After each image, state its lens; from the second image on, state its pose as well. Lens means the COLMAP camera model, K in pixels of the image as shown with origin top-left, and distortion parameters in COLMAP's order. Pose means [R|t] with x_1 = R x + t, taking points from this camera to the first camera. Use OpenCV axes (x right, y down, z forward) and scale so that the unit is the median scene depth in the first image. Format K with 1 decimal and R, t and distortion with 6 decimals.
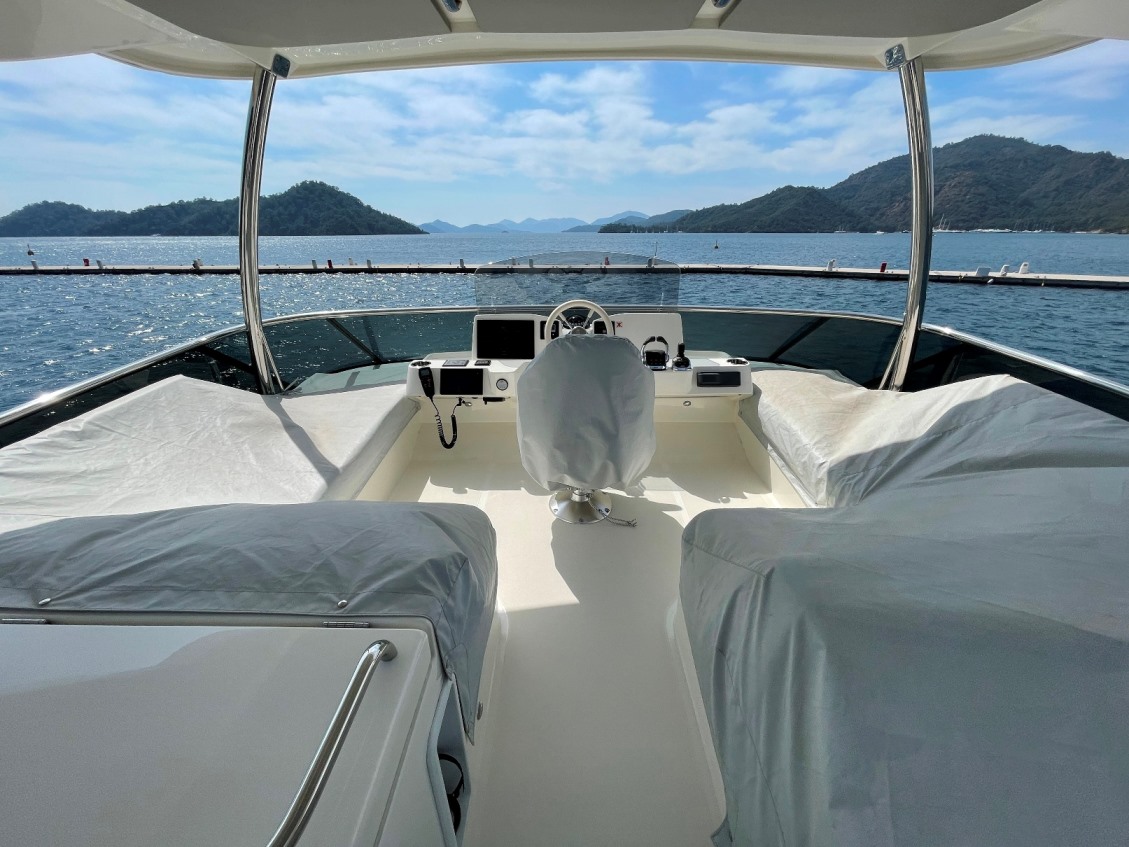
lens RADIAL K [[456.0, 0, 565.6], [0, 456.0, 414.9], [0, 0, 1]] dist [0.004044, 0.000339]
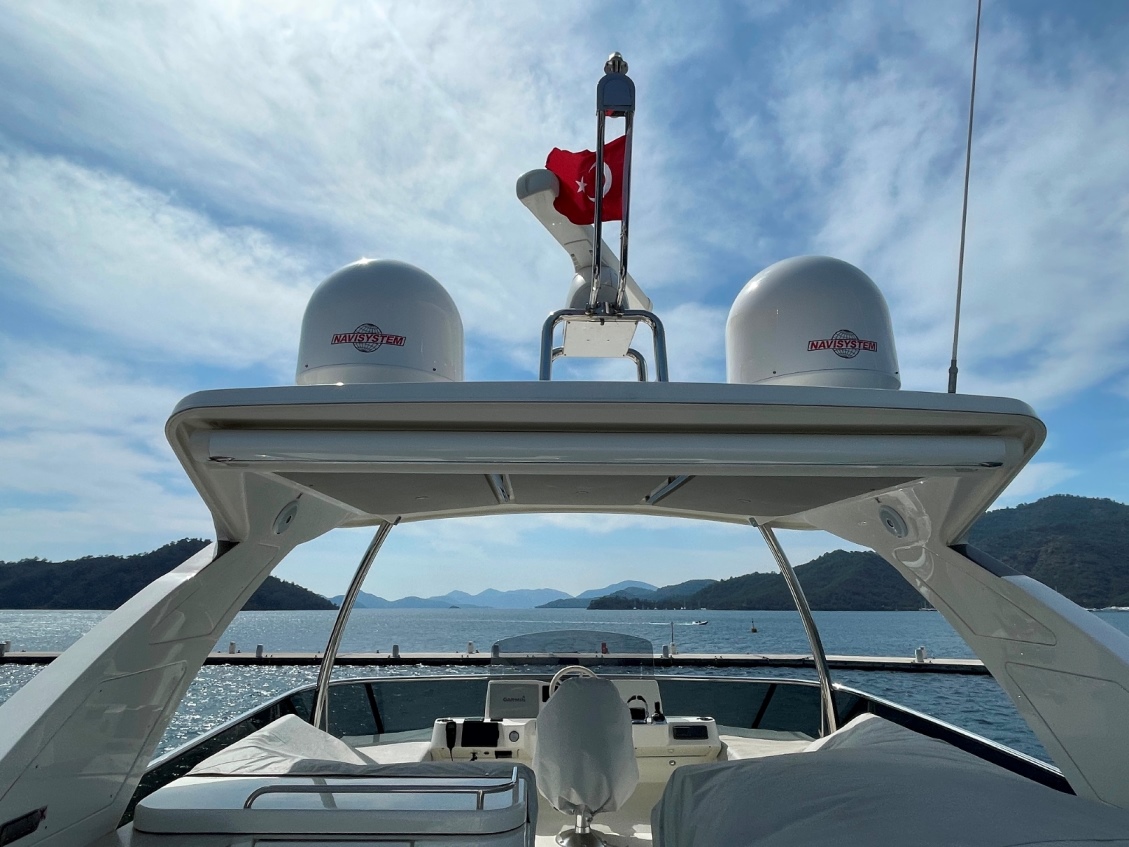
lens RADIAL K [[704.2, 0, 558.4], [0, 704.2, 414.2], [0, 0, 1]] dist [-0.022351, 0.005253]
pose [[0.999685, 0.011535, 0.022287, -0.064327], [0.004298, 0.796276, -0.604919, 0.344406], [-0.024724, 0.604824, 0.795975, -0.916624]]
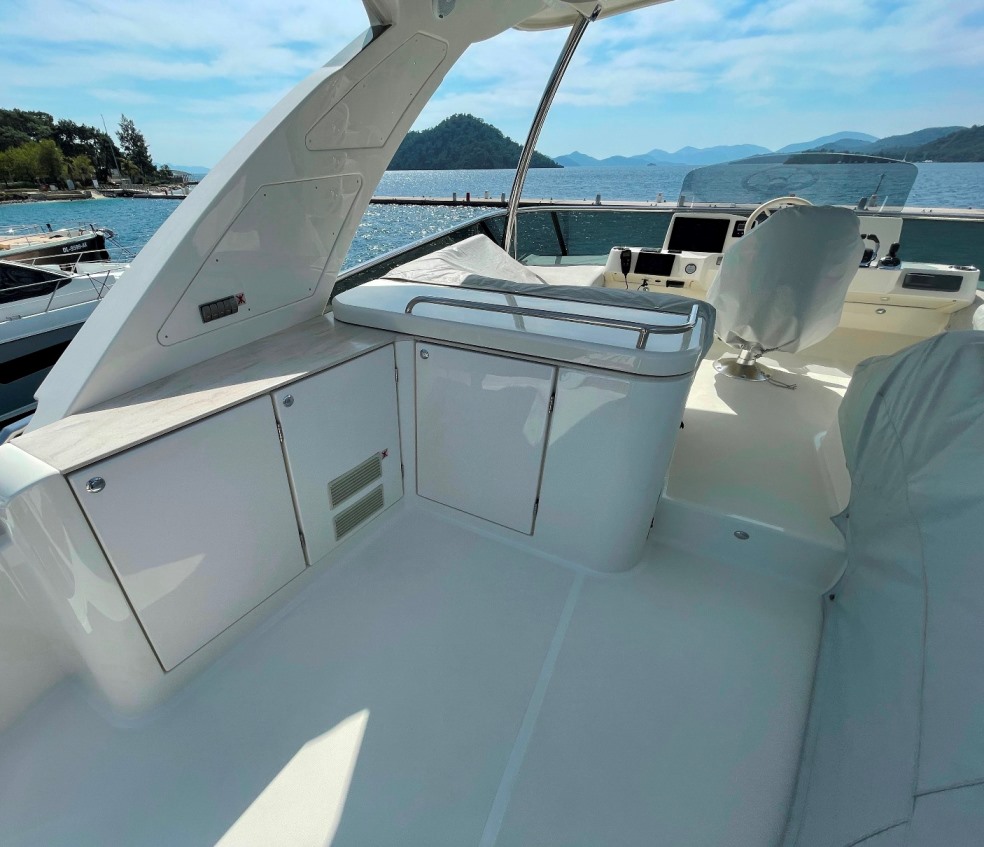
lens RADIAL K [[465.6, 0, 423.1], [0, 465.6, 415.6], [0, 0, 1]] dist [0.015899, 0.000190]
pose [[0.866555, 0.232273, -0.441738, -0.102445], [-0.183161, 0.971348, 0.151445, 0.234562], [0.464258, -0.050327, 0.884269, -0.432364]]
